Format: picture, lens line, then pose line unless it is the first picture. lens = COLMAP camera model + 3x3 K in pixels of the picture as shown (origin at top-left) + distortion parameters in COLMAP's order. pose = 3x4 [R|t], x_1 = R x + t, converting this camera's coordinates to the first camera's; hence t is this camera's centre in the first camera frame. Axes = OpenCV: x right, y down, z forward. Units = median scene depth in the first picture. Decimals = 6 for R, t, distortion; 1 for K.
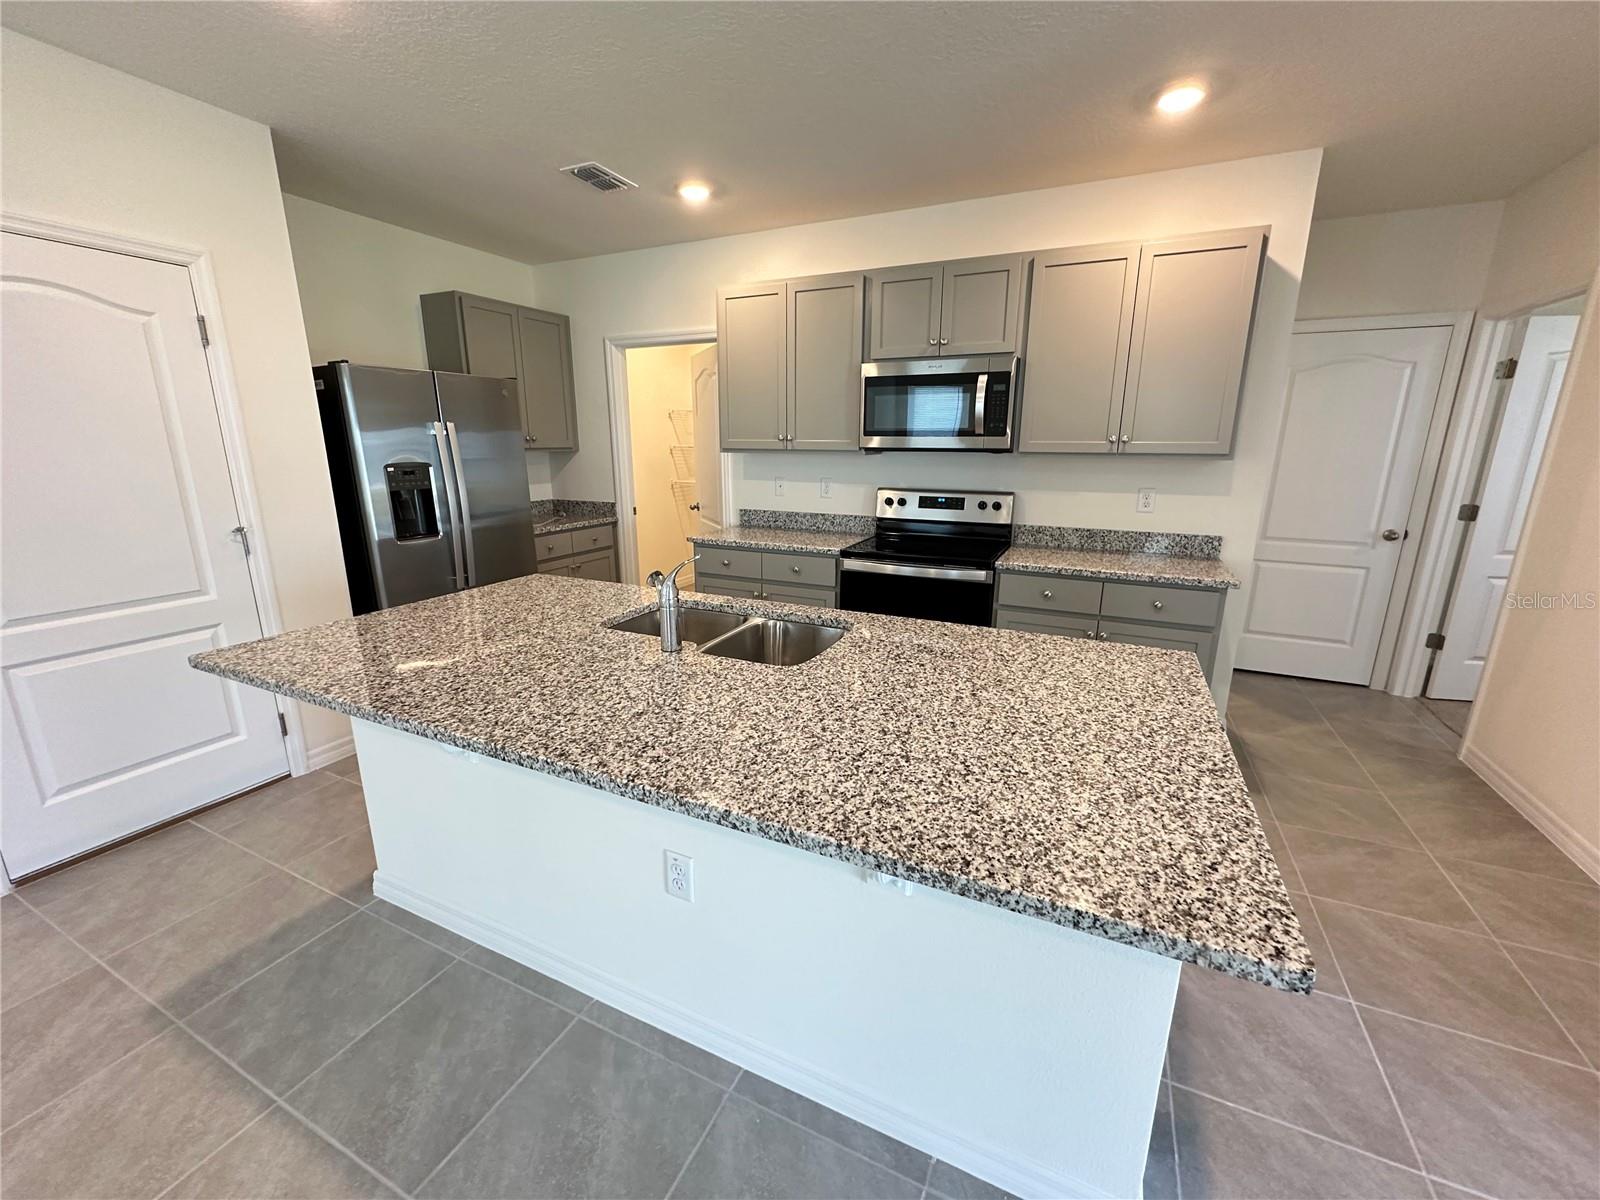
lens RADIAL K [[639.8, 0, 803.7], [0, 639.8, 600.2], [0, 0, 1]] dist [-0.005689, 0.001845]
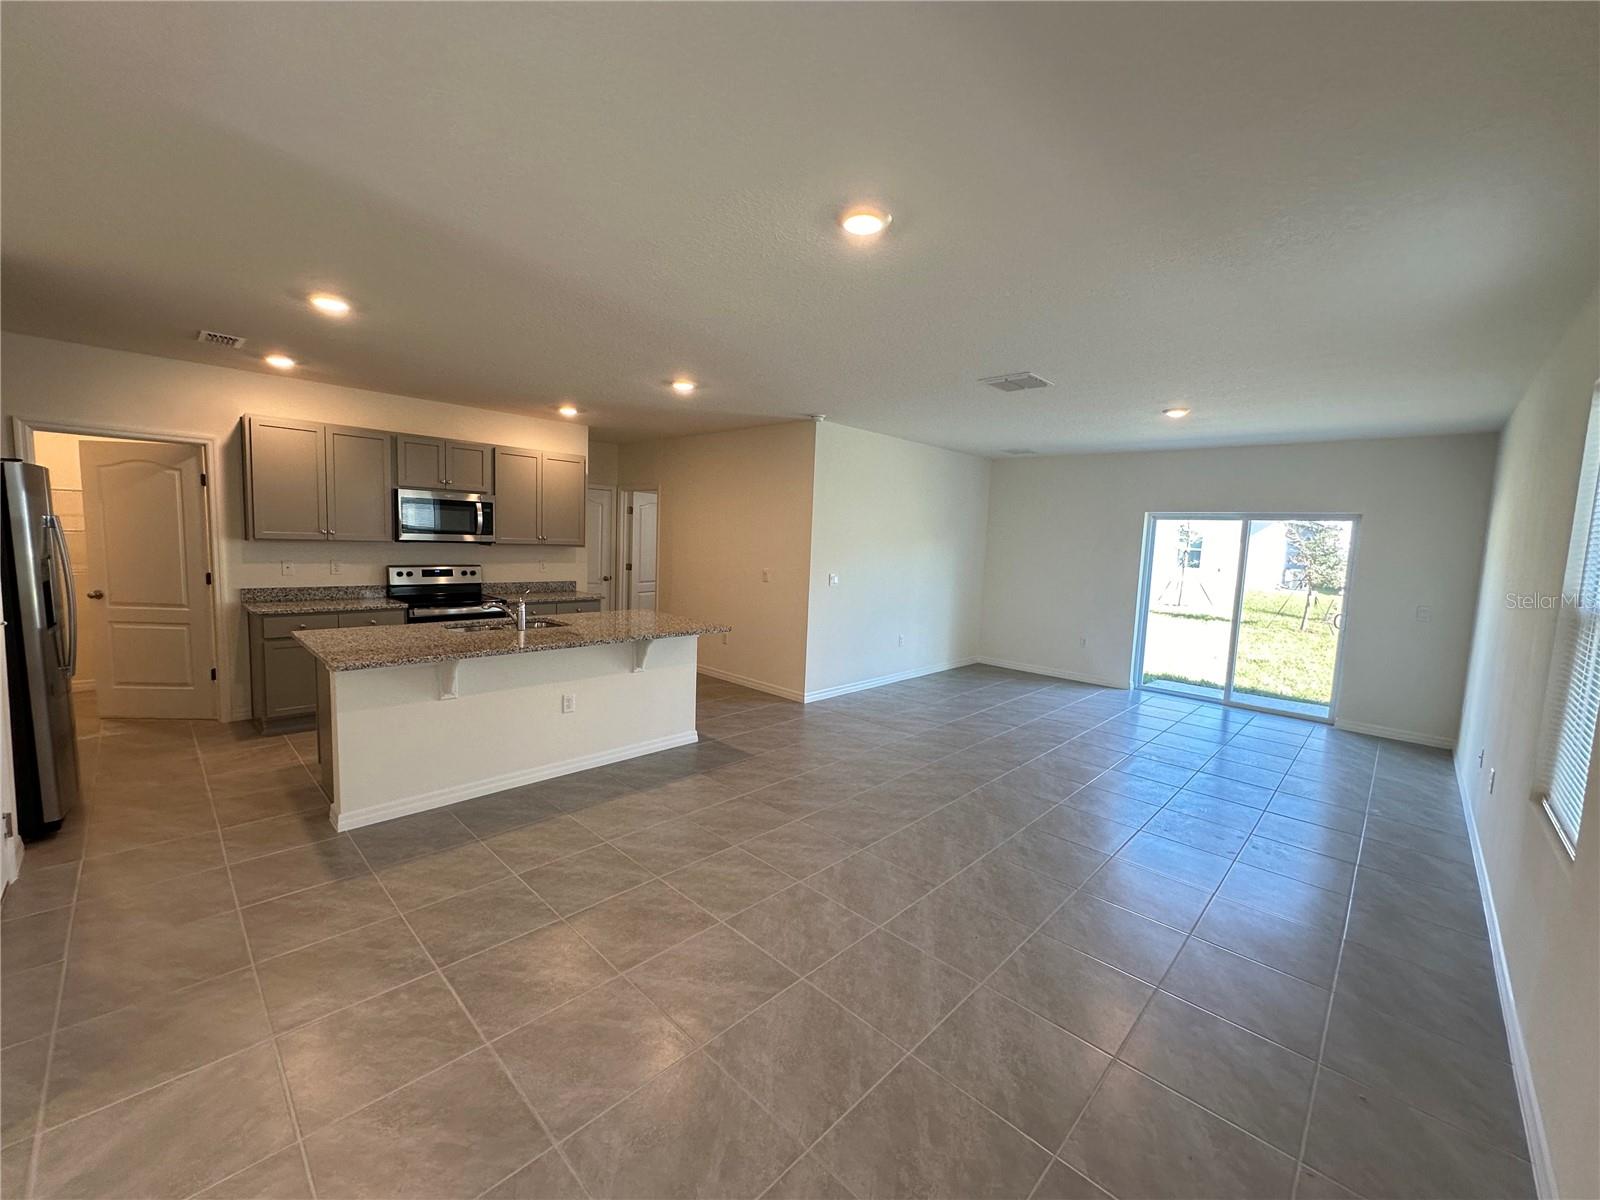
lens RADIAL K [[639.8, 0, 799.5], [0, 639.8, 601.2], [0, 0, 1]] dist [-0.005689, 0.001845]
pose [[0.323433, -0.087412, 0.942205, -1.065995], [0.192168, 0.981042, 0.025049, 0.056255], [-0.926533, 0.172960, 0.334099, -0.397705]]
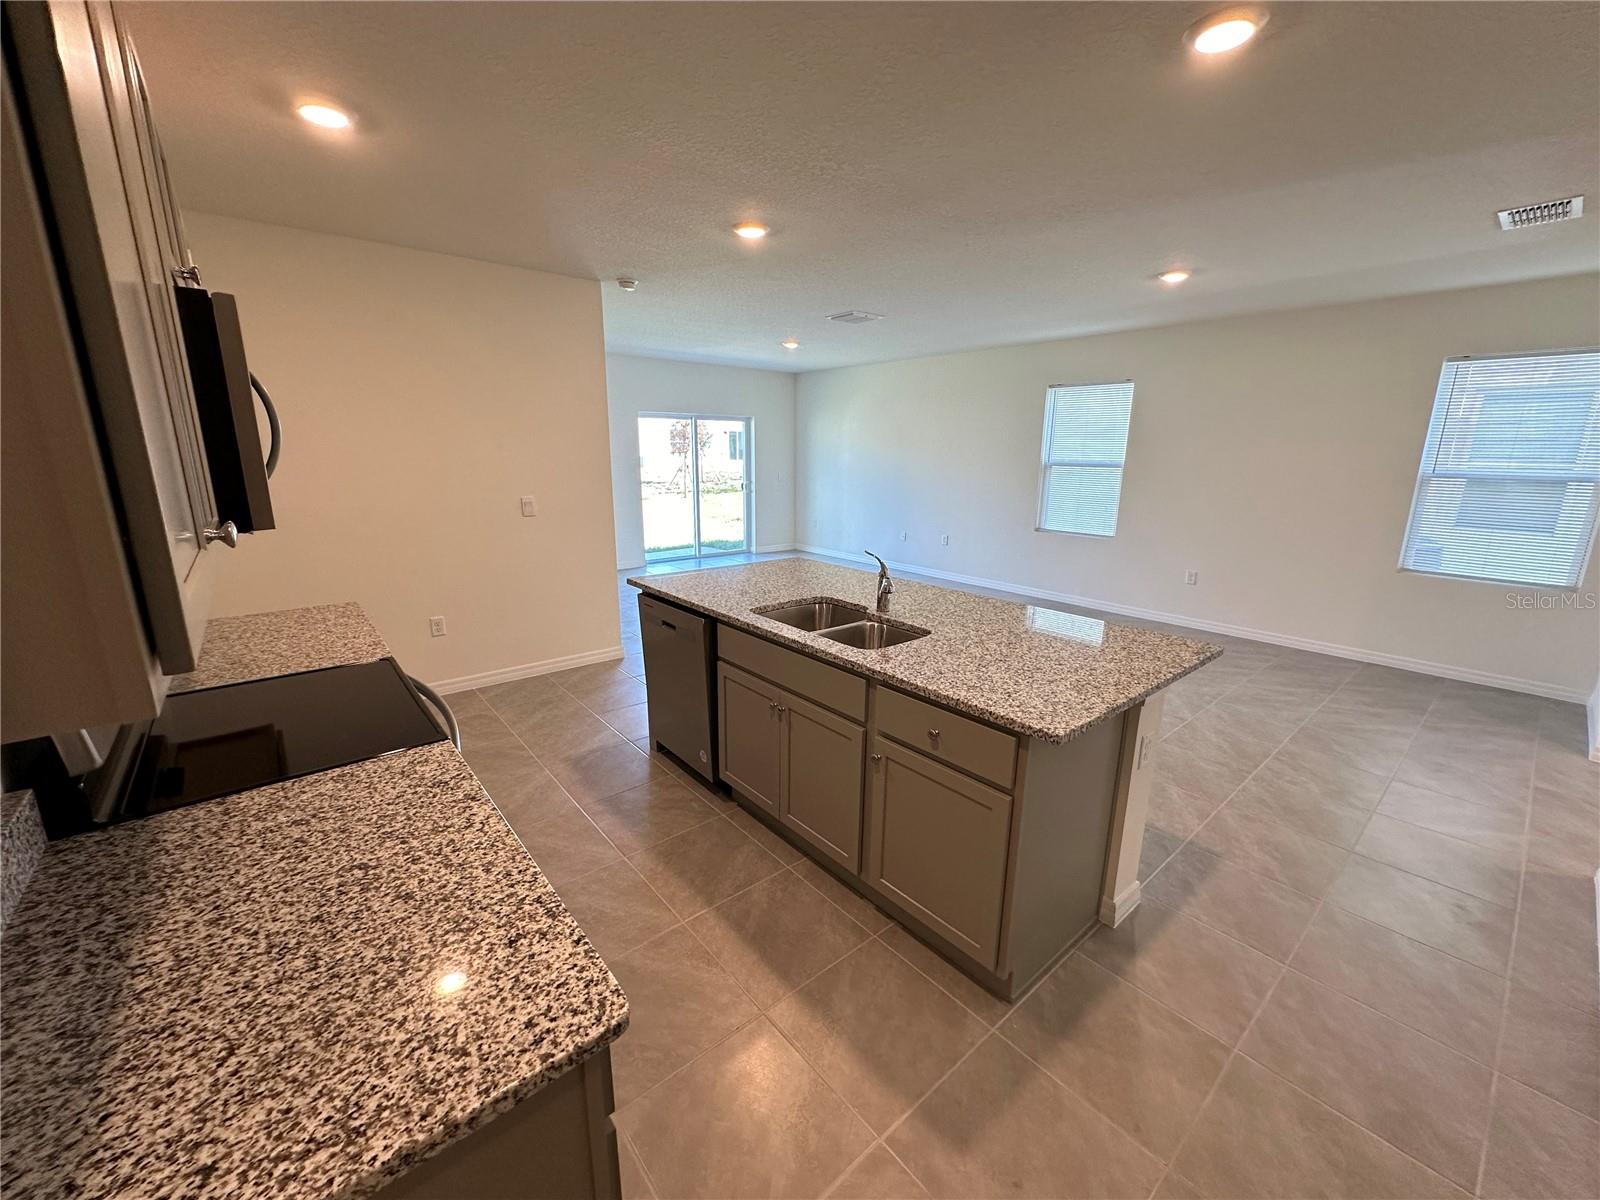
lens RADIAL K [[639.8, 0, 800.4], [0, 639.8, 601.3], [0, 0, 1]] dist [-0.005689, 0.001845]
pose [[-0.907837, -0.109603, 0.404746, -0.330650], [0.091111, 0.890617, 0.445533, -0.335429], [-0.409306, 0.441348, -0.798549, 1.173157]]
